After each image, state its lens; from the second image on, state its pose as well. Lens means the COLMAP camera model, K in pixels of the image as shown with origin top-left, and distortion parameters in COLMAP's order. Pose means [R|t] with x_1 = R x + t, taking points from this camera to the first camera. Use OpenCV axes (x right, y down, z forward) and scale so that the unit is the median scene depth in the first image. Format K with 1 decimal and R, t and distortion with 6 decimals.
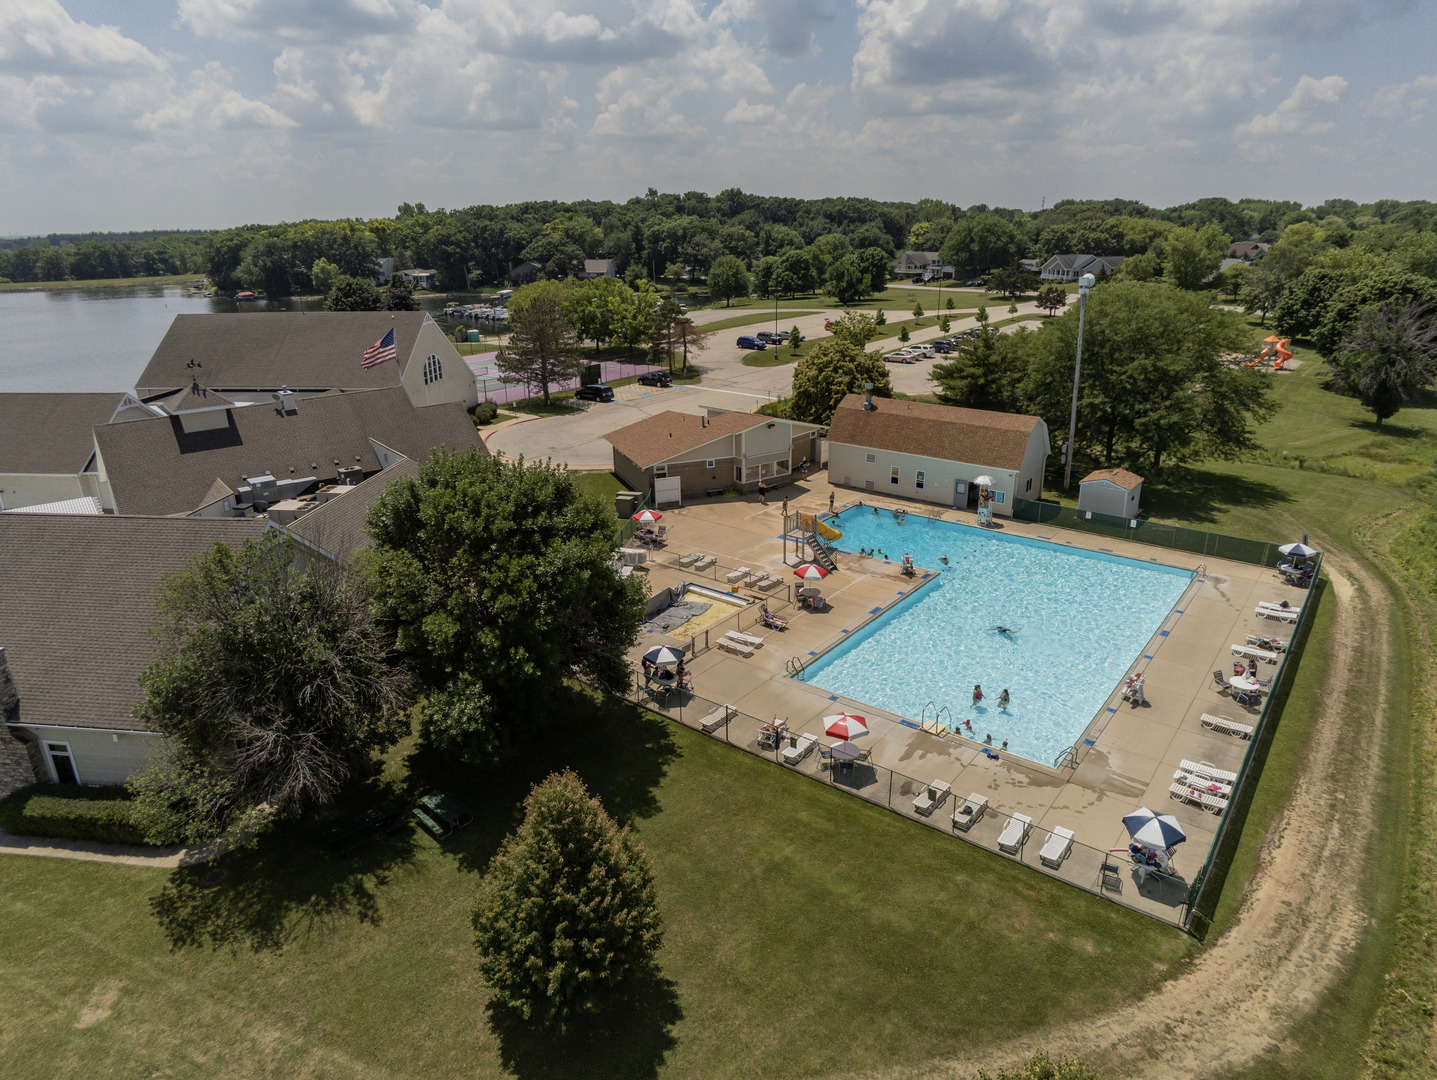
lens RADIAL K [[911.7, 0, 718.5], [0, 911.7, 540.0], [0, 0, 1]] dist [-0.053751, 0.021040]
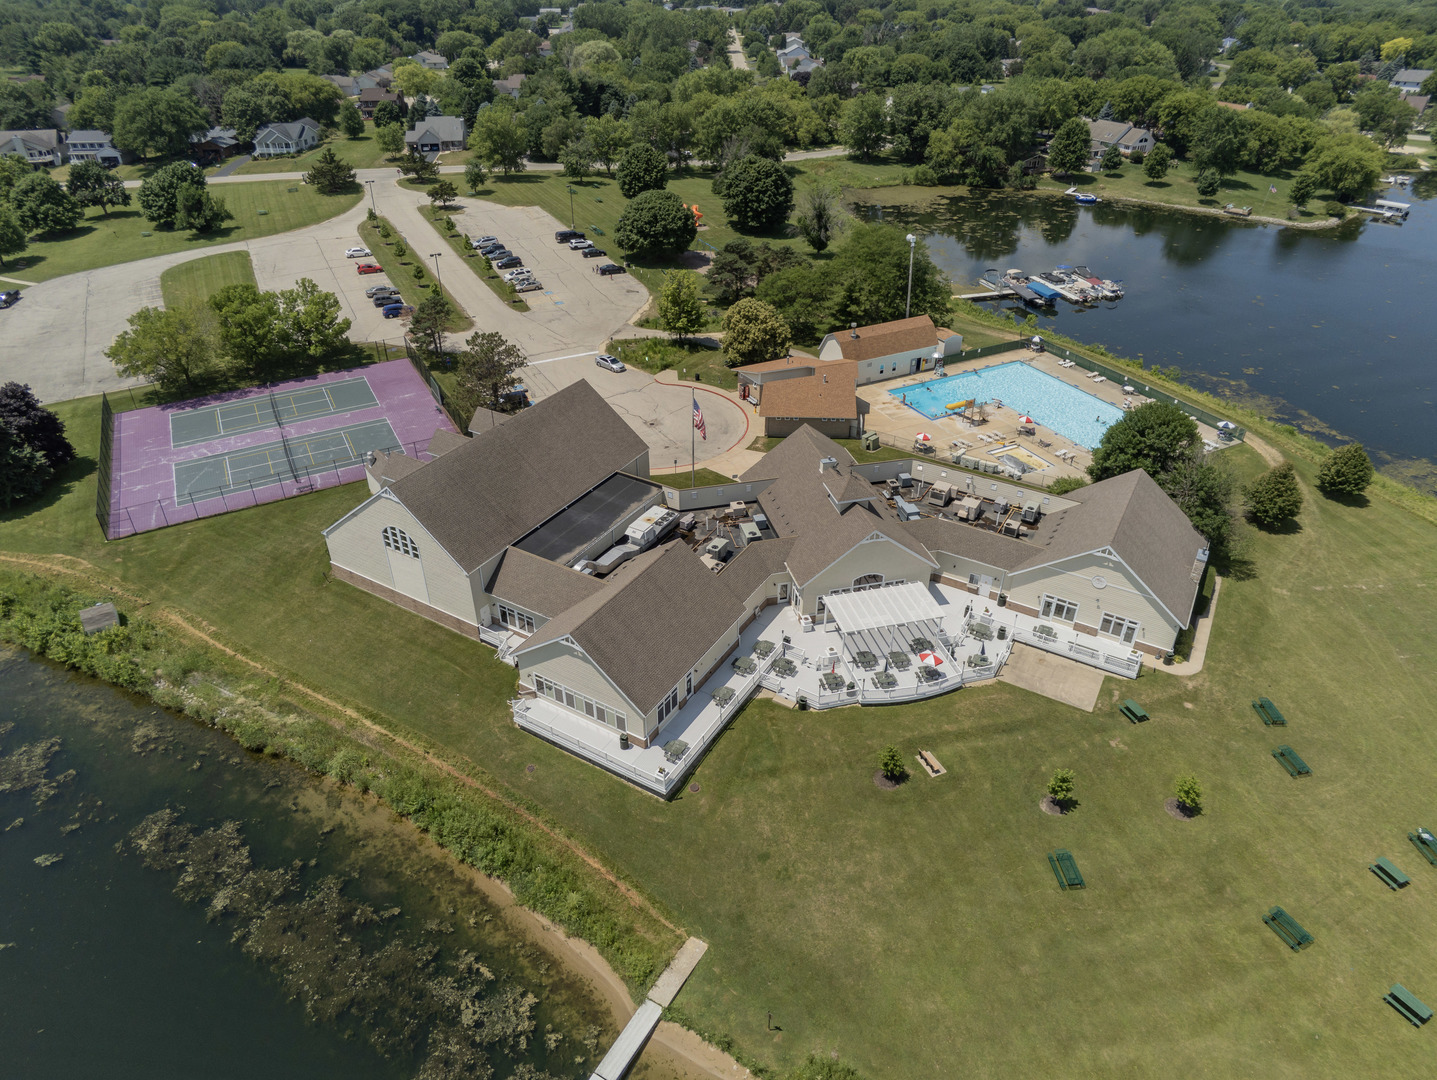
lens RADIAL K [[911.7, 0, 718.5], [0, 911.7, 540.0], [0, 0, 1]] dist [-0.053751, 0.021040]
pose [[0.408639, -0.487408, 0.771653, -0.449907], [0.299167, 0.870286, 0.391281, -0.174662], [-0.862272, 0.070960, 0.501449, 0.124093]]
